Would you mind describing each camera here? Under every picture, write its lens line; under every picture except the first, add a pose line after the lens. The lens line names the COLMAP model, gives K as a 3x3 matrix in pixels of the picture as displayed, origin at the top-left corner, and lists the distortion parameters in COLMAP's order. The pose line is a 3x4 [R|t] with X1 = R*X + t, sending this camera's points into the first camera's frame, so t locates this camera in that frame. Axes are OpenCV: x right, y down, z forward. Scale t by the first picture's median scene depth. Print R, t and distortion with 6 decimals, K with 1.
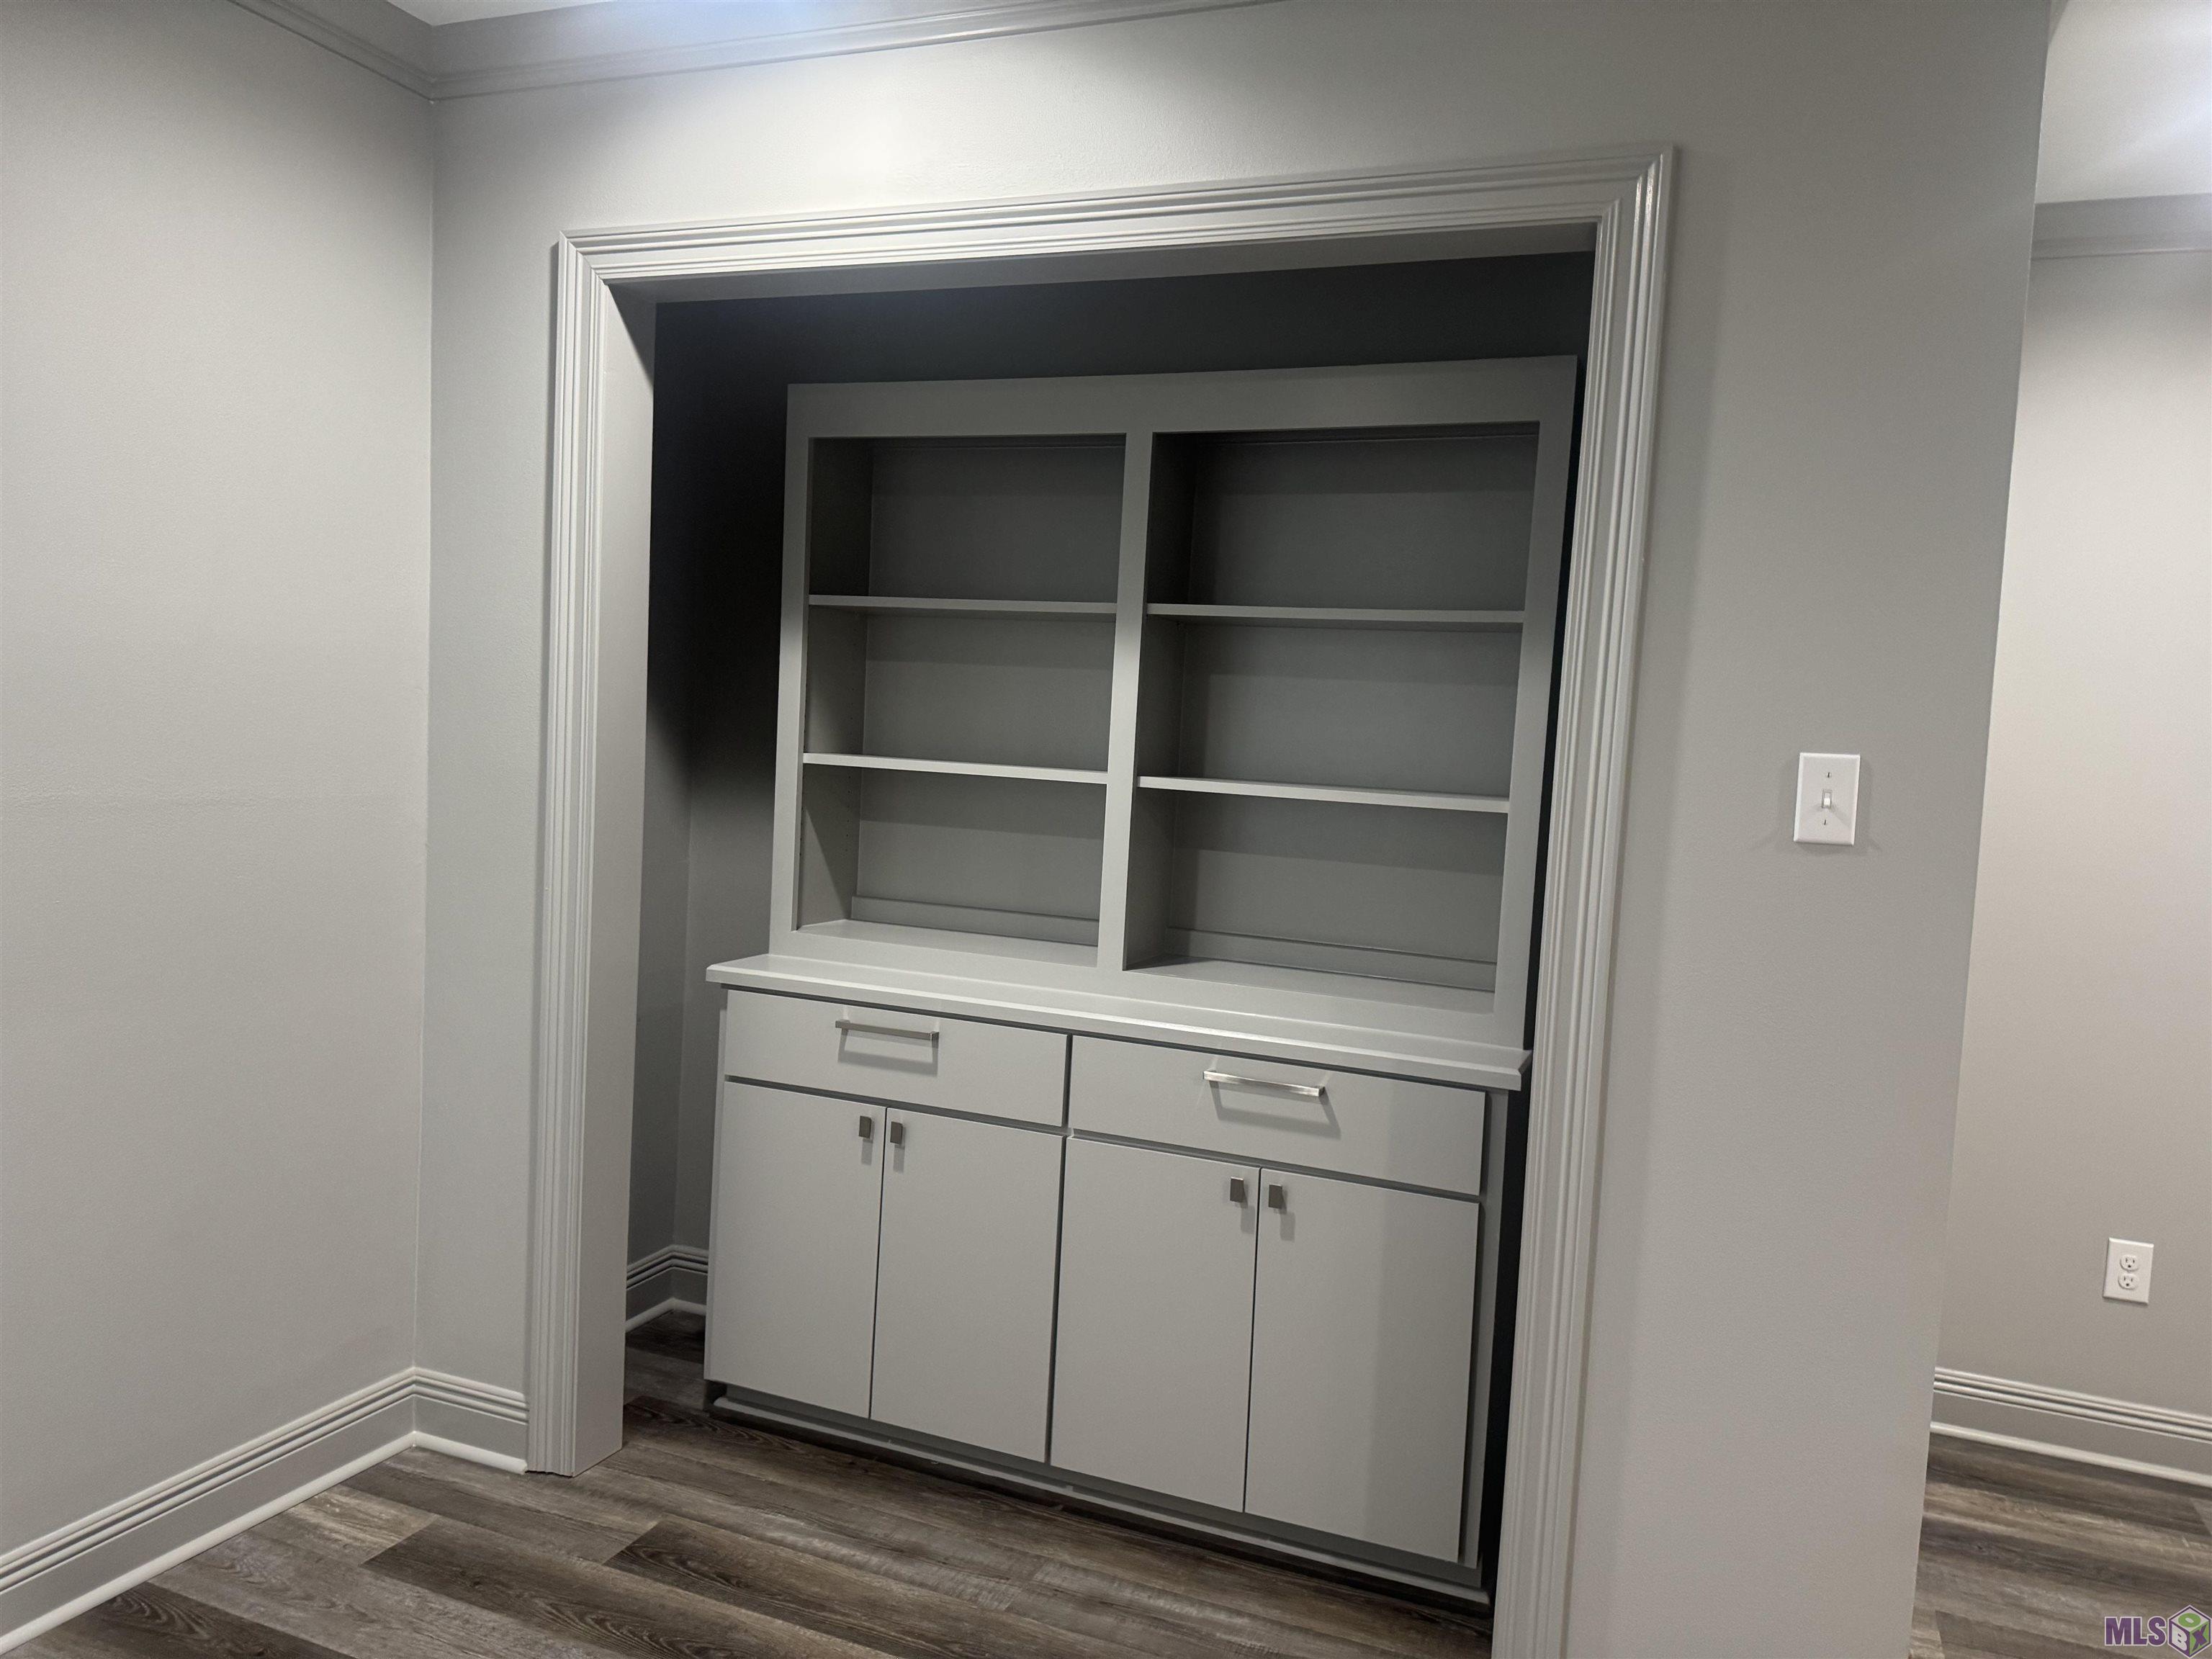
lens RADIAL K [[1590.3, 0, 1108.1], [0, 1590.3, 834.2], [0, 0, 1]] dist [0.038079, -0.013989]
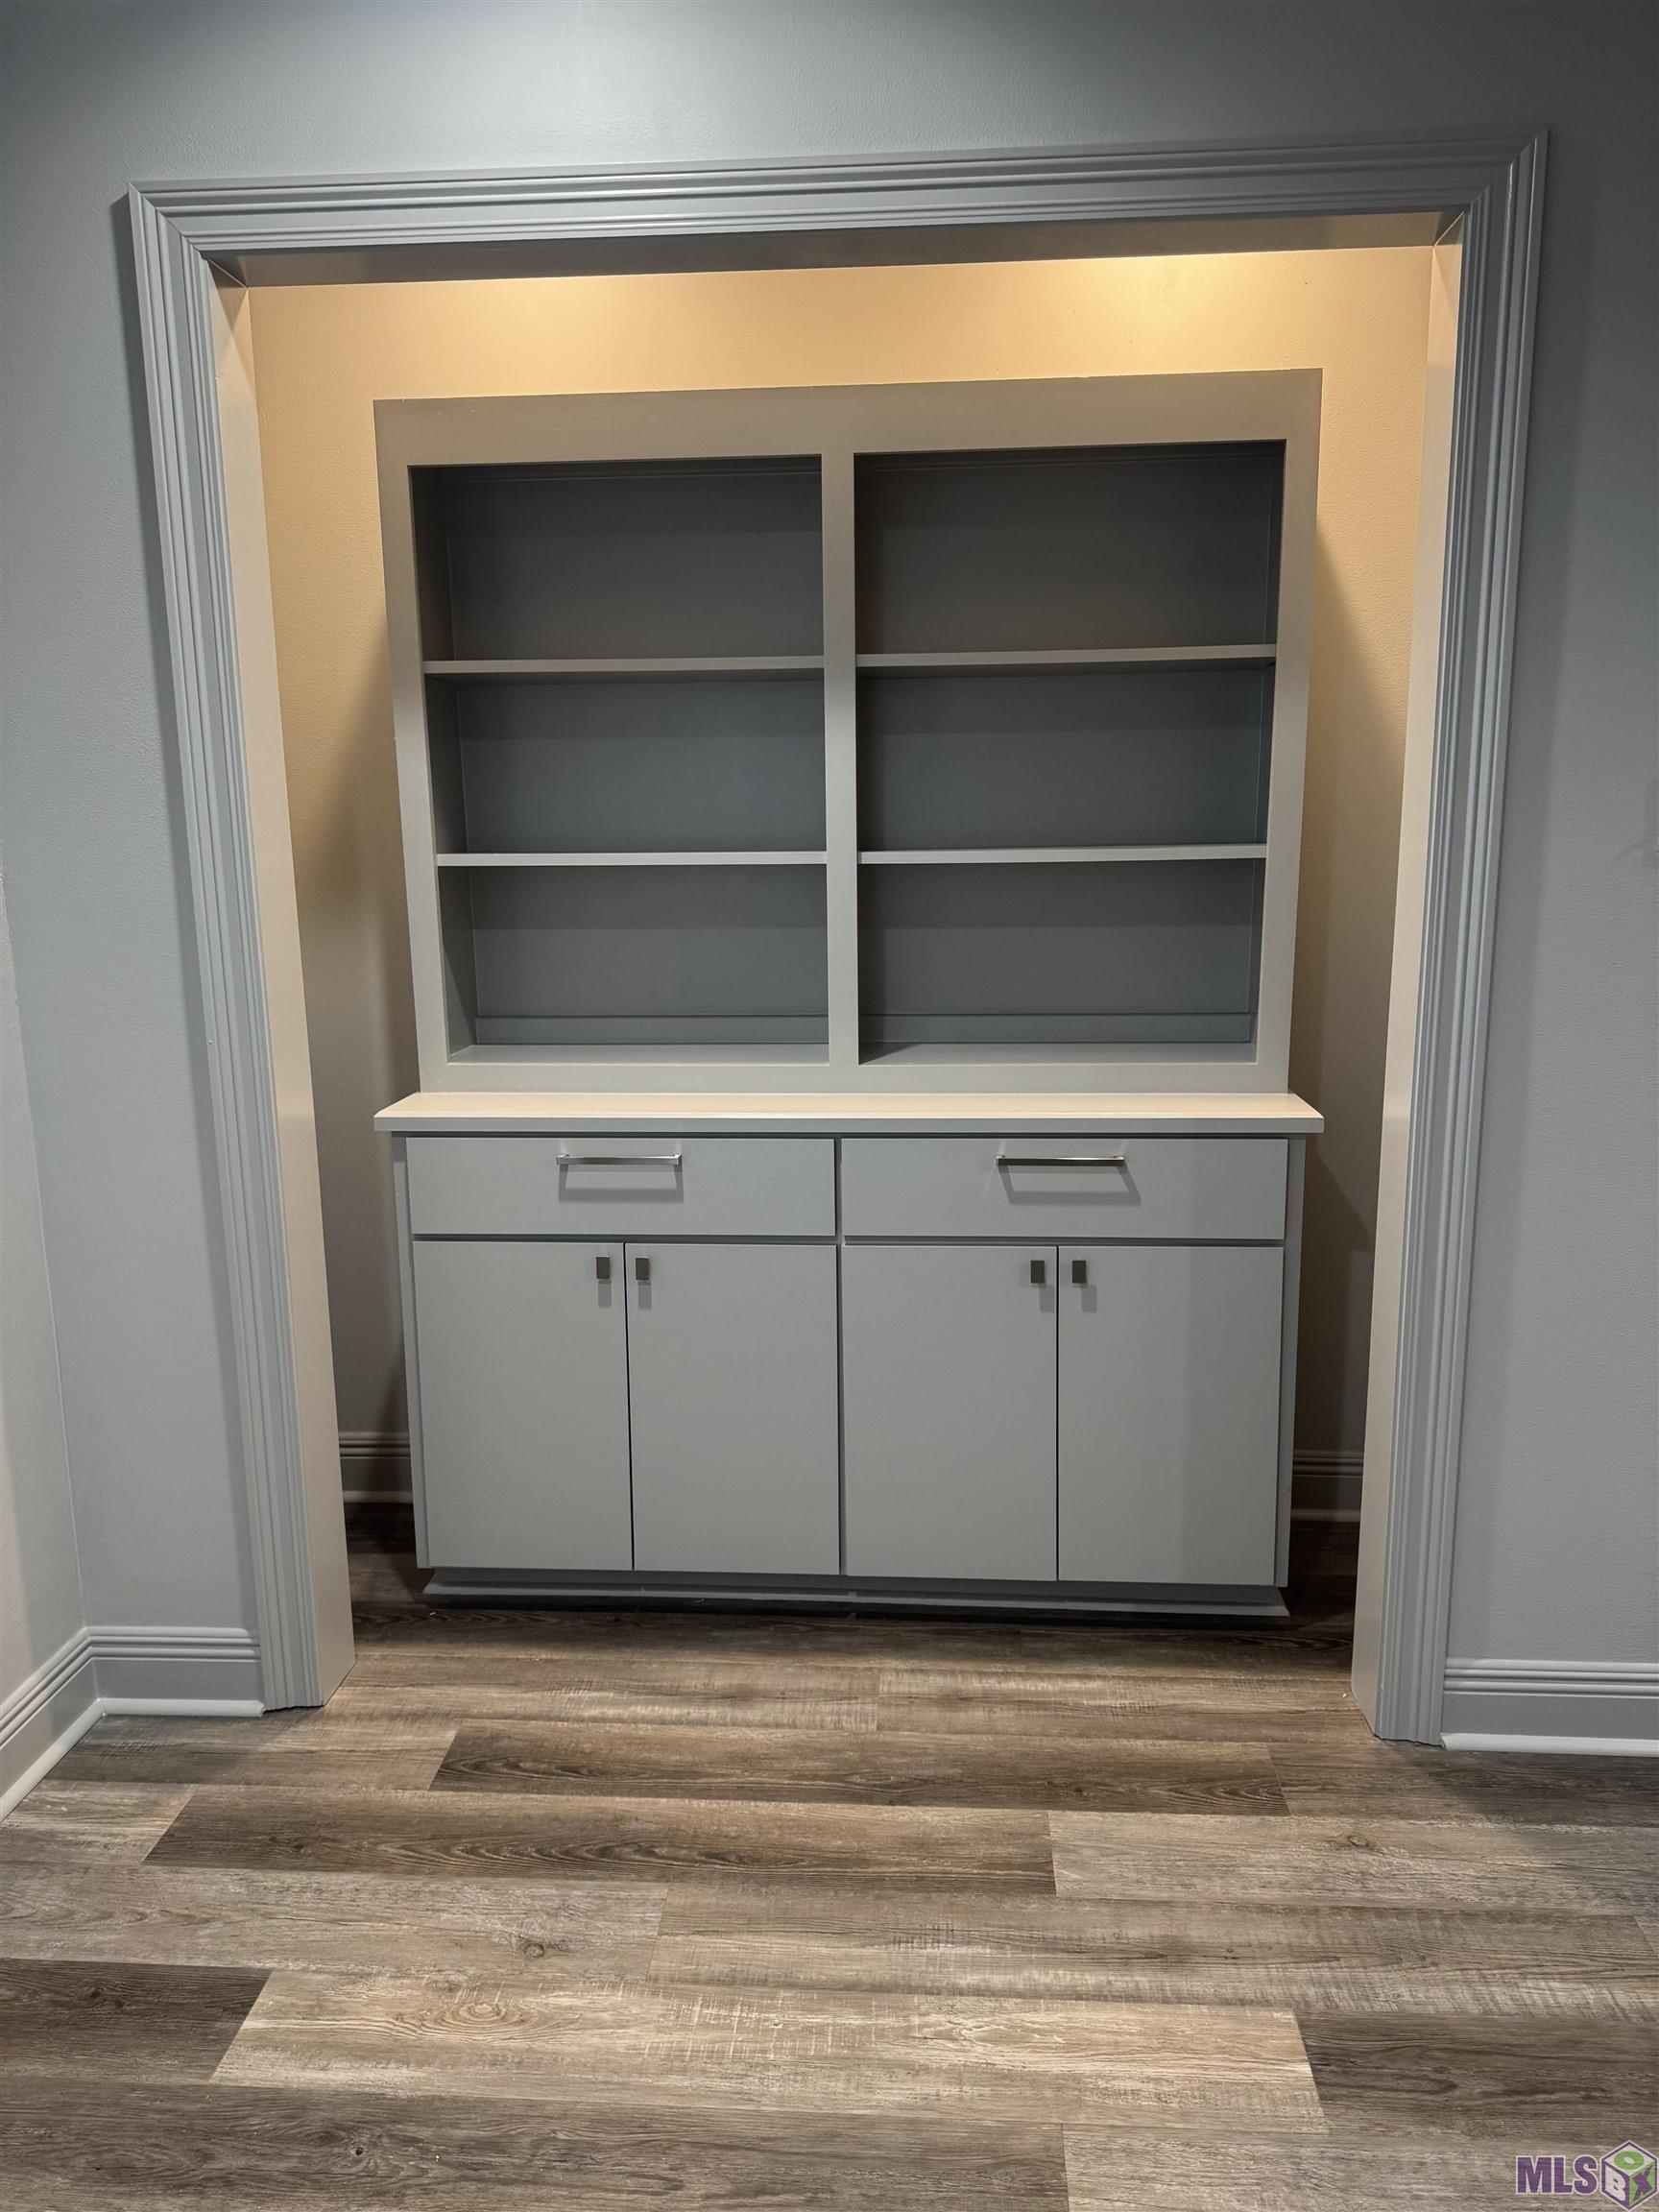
lens RADIAL K [[1590.3, 0, 832.8], [0, 1590.3, 1108.6], [0, 0, 1]] dist [0.038079, -0.013989]
pose [[0.947739, -0.126534, 0.292881, -0.294871], [0.087279, 0.985798, 0.143471, -0.024261], [-0.306875, -0.110410, 0.945324, 0.124121]]
